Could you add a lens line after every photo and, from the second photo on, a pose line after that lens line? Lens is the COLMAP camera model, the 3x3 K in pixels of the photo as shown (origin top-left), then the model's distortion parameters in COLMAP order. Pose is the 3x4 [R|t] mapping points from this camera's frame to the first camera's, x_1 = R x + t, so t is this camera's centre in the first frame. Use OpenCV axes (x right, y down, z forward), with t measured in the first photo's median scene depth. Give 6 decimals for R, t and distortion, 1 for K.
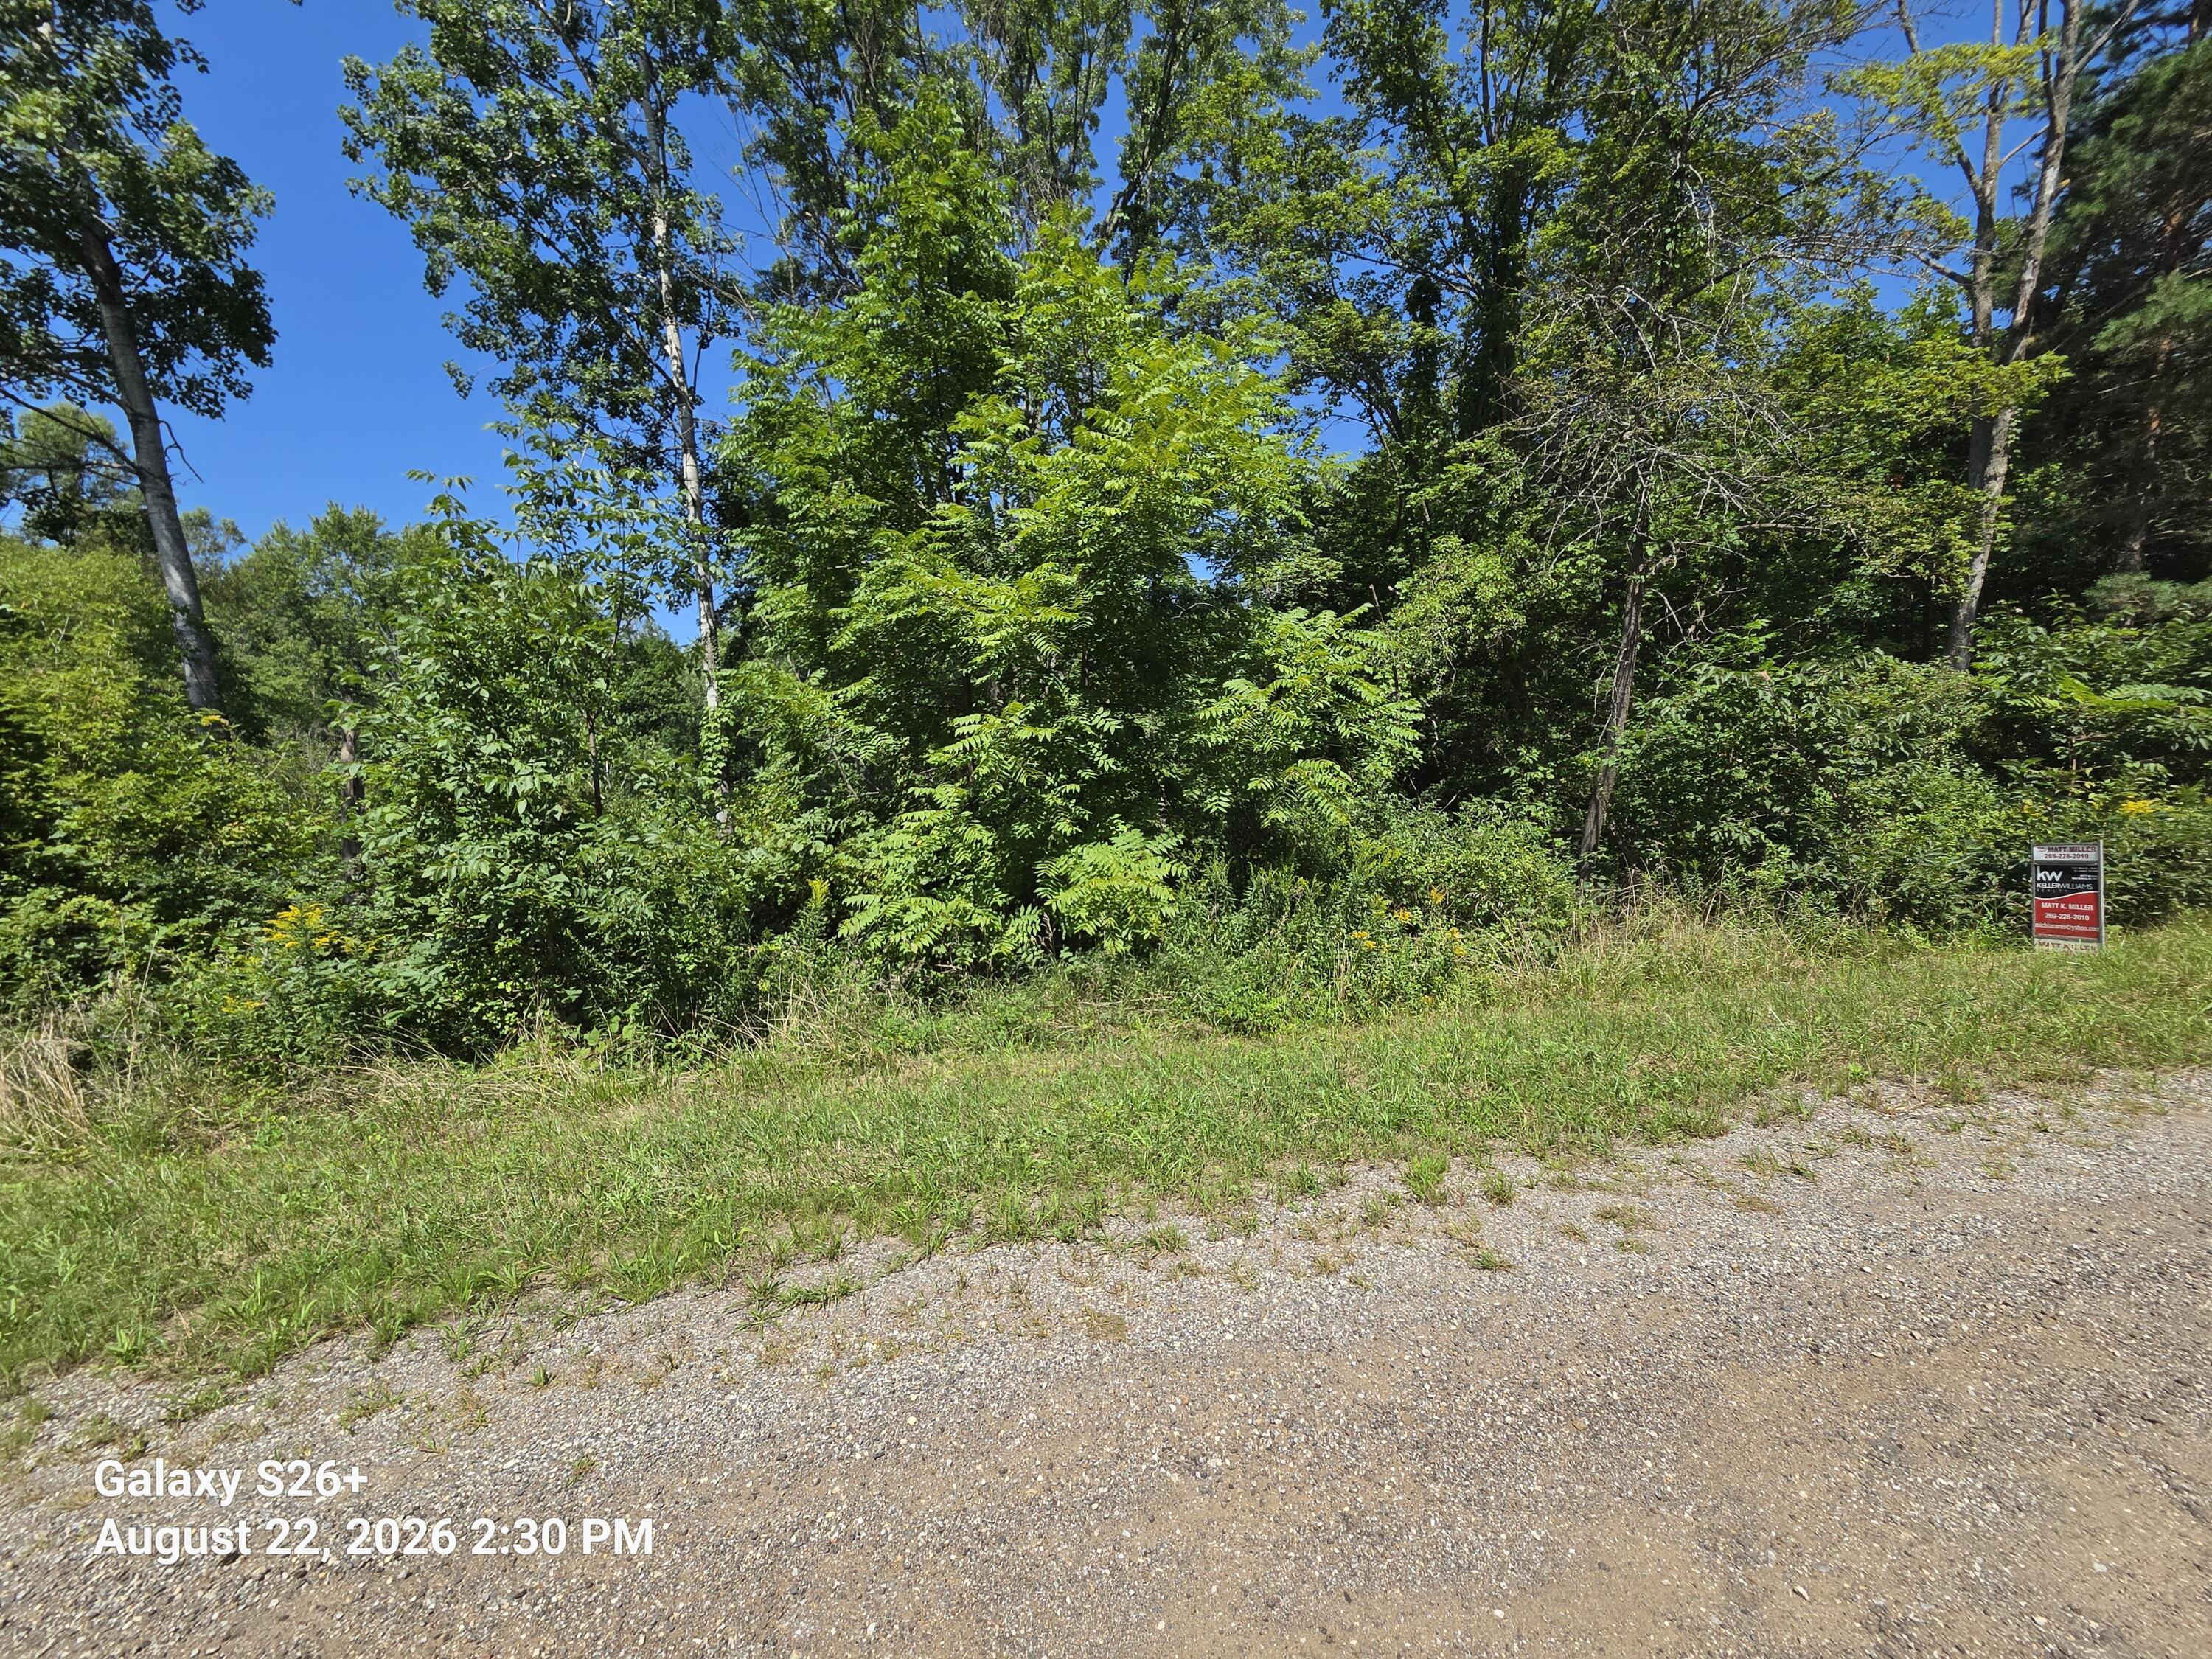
lens RADIAL K [[910.8, 0, 1096.4], [0, 910.8, 839.4], [0, 0, 1]] dist [0.003936, 0.000649]
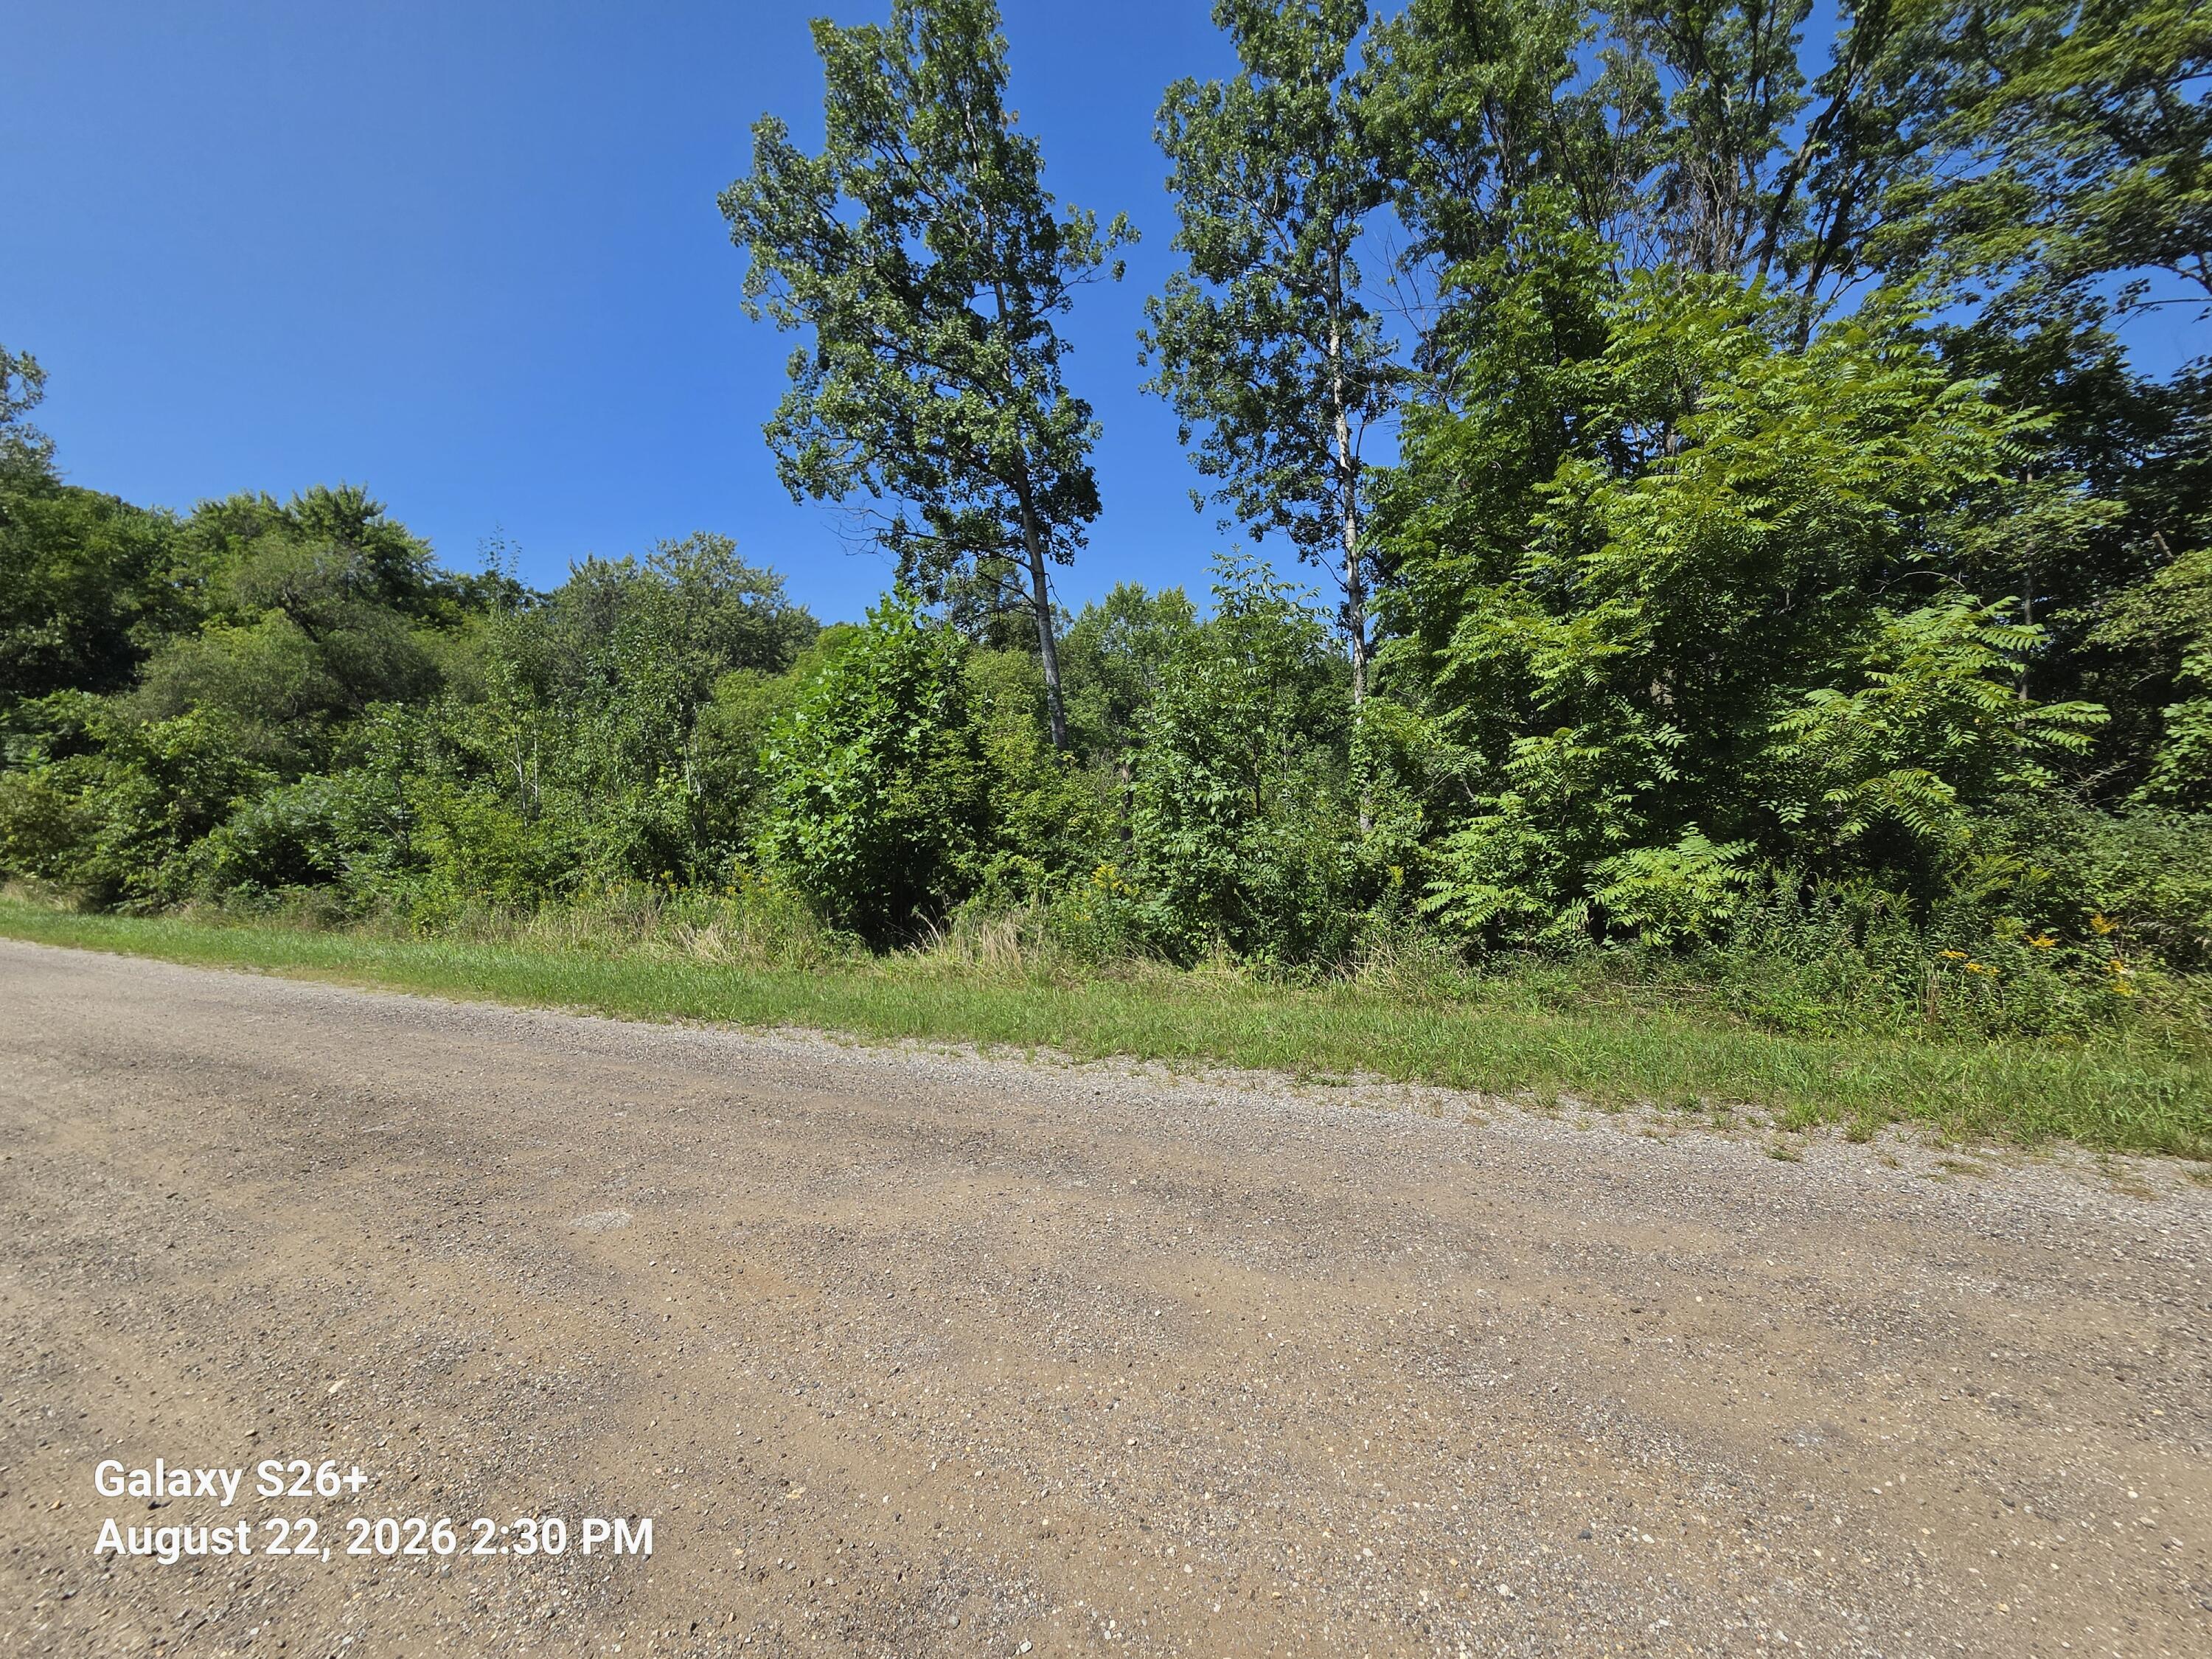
lens RADIAL K [[910.8, 0, 1096.4], [0, 910.8, 839.4], [0, 0, 1]] dist [0.003936, 0.000649]
pose [[0.757211, 0.031034, -0.652433, 0.218039], [-0.031796, 0.999438, 0.010638, 0.003916], [0.652396, 0.012690, 0.757772, -0.290546]]
